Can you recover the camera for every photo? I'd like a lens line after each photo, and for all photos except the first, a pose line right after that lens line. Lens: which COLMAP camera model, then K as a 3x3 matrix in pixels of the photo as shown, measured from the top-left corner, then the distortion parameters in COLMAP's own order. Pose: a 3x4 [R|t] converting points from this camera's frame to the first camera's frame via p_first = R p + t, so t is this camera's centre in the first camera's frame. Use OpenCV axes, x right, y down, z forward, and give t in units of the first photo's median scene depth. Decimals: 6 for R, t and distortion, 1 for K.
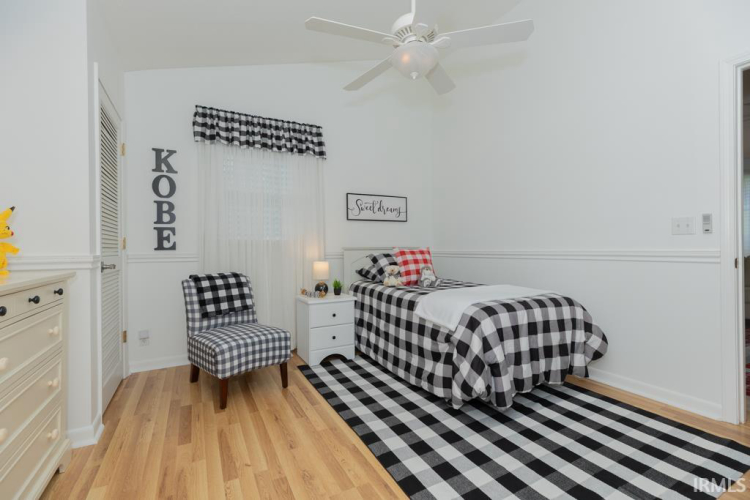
lens RADIAL K [[337.2, 0, 371.8], [0, 337.2, 247.3], [0, 0, 1]] dist [0.003308, 0.000525]
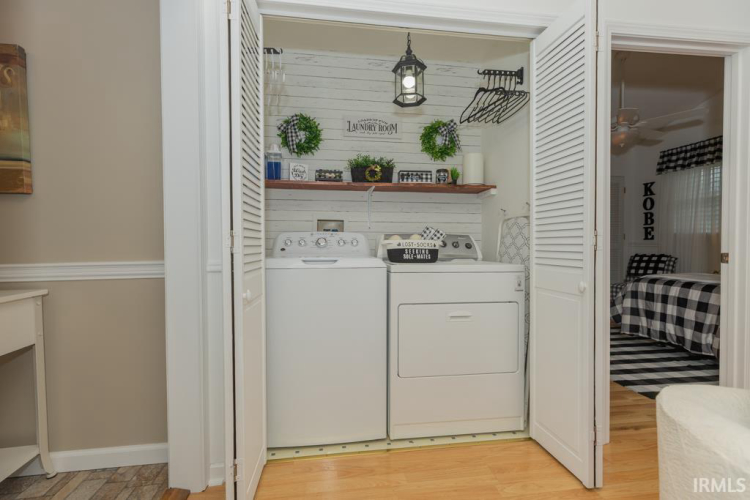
lens RADIAL K [[337.2, 0, 371.8], [0, 337.2, 247.3], [0, 0, 1]] dist [0.003308, 0.000525]
pose [[-0.366512, 0.025726, -0.930058, 1.560384], [0.003382, 0.999648, 0.026318, -0.004114], [0.930407, 0.006500, -0.366470, 0.301068]]
